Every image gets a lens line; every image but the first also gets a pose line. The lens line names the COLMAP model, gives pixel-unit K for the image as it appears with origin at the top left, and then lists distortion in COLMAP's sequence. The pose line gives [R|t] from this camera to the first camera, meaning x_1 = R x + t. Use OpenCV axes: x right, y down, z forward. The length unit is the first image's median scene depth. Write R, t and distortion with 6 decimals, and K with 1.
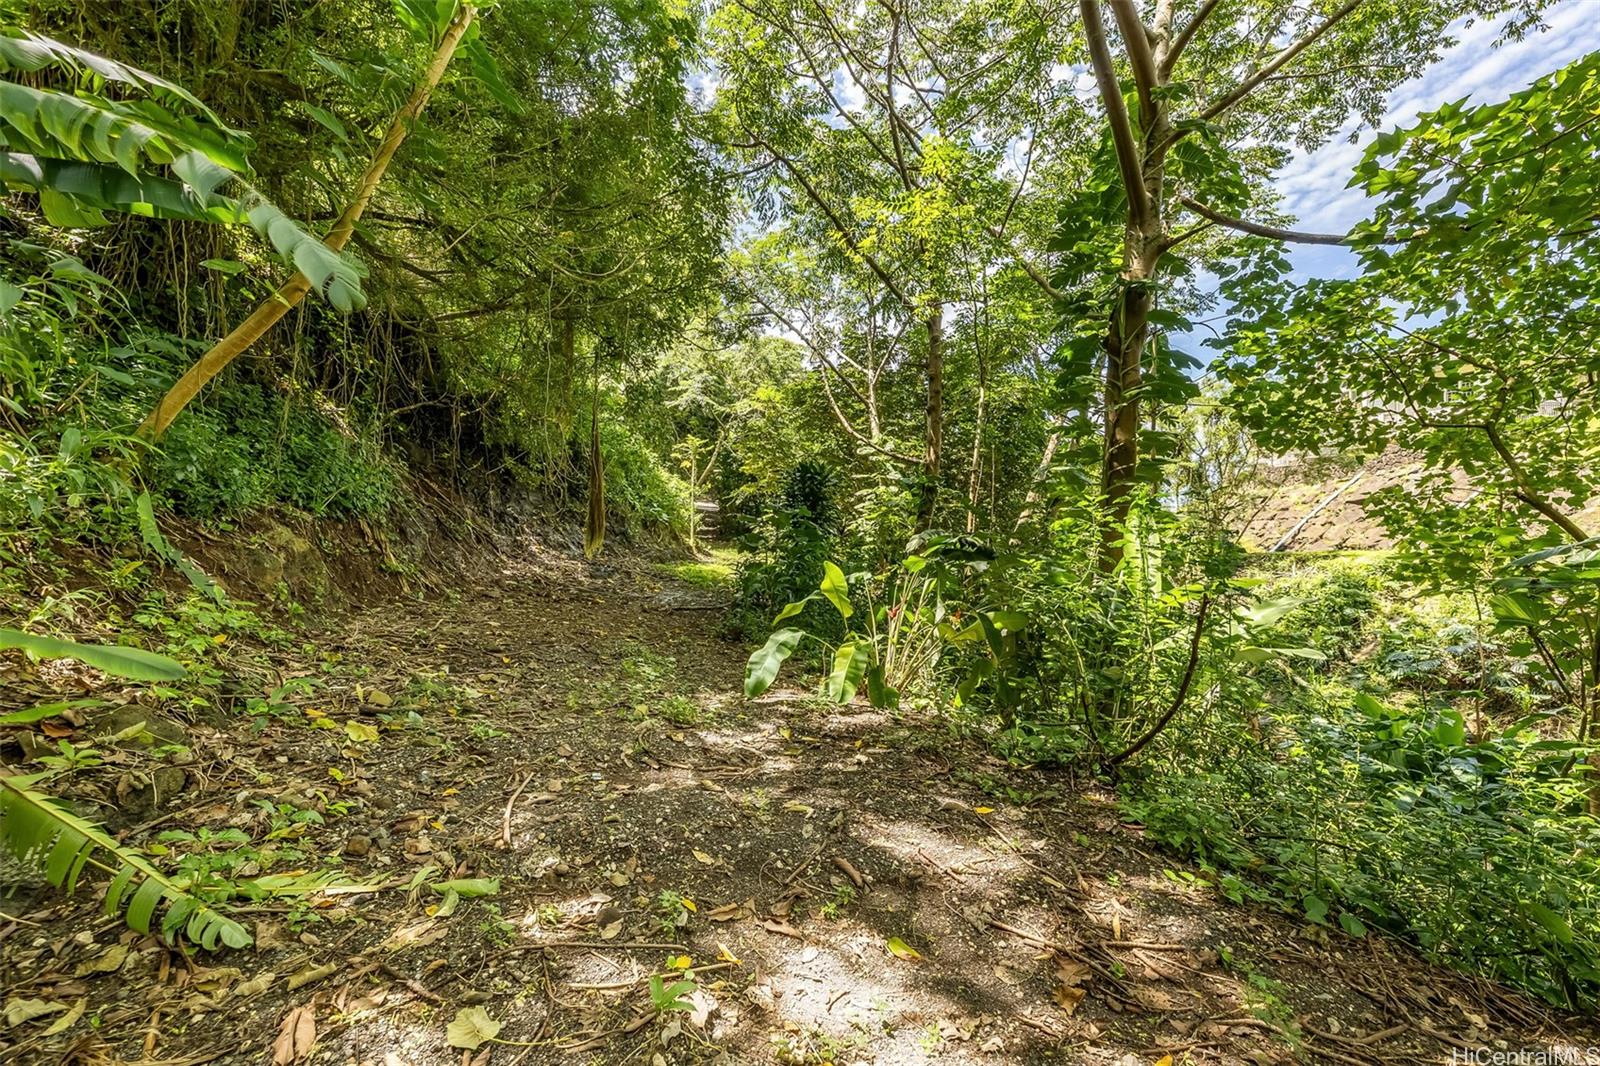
lens RADIAL K [[672.2, 0, 798.0], [0, 672.2, 524.7], [0, 0, 1]] dist [0.001603, 0.000352]
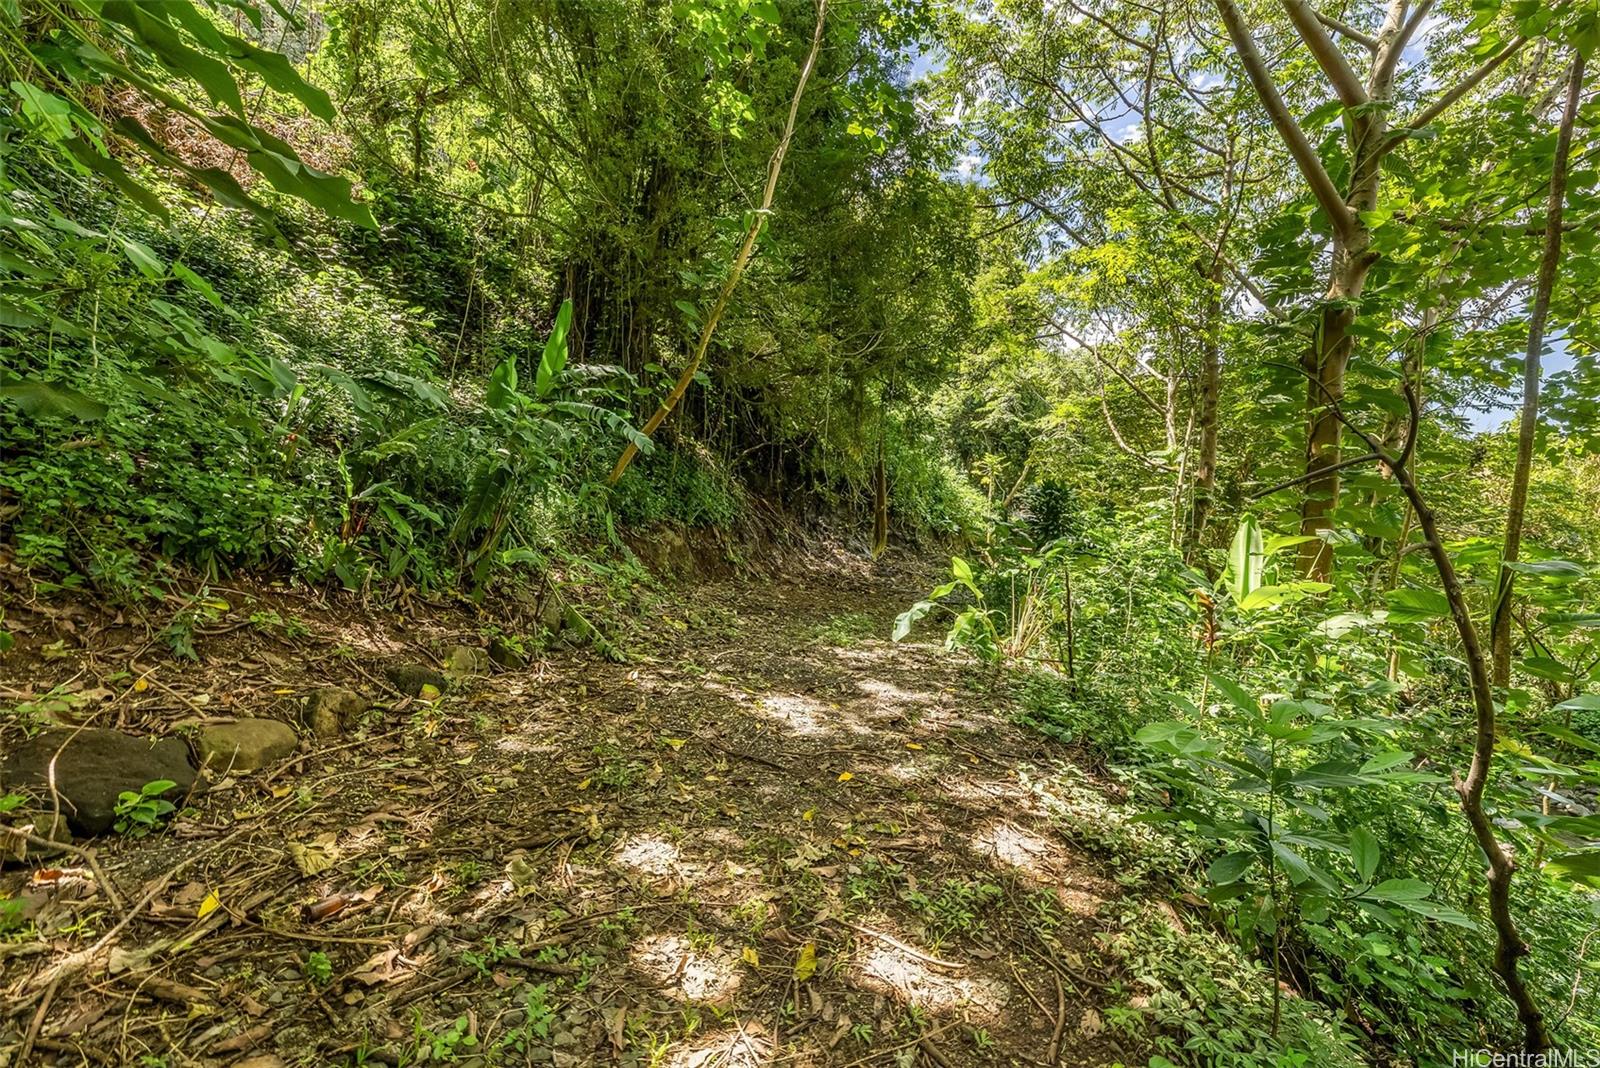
lens RADIAL K [[672.2, 0, 798.0], [0, 672.2, 525.7], [0, 0, 1]] dist [0.001603, 0.000352]
pose [[0.873950, 0.004653, -0.485994, 0.203172], [-0.012890, 0.999824, -0.013607, 0.005351], [0.485845, 0.018156, 0.873856, -0.195365]]
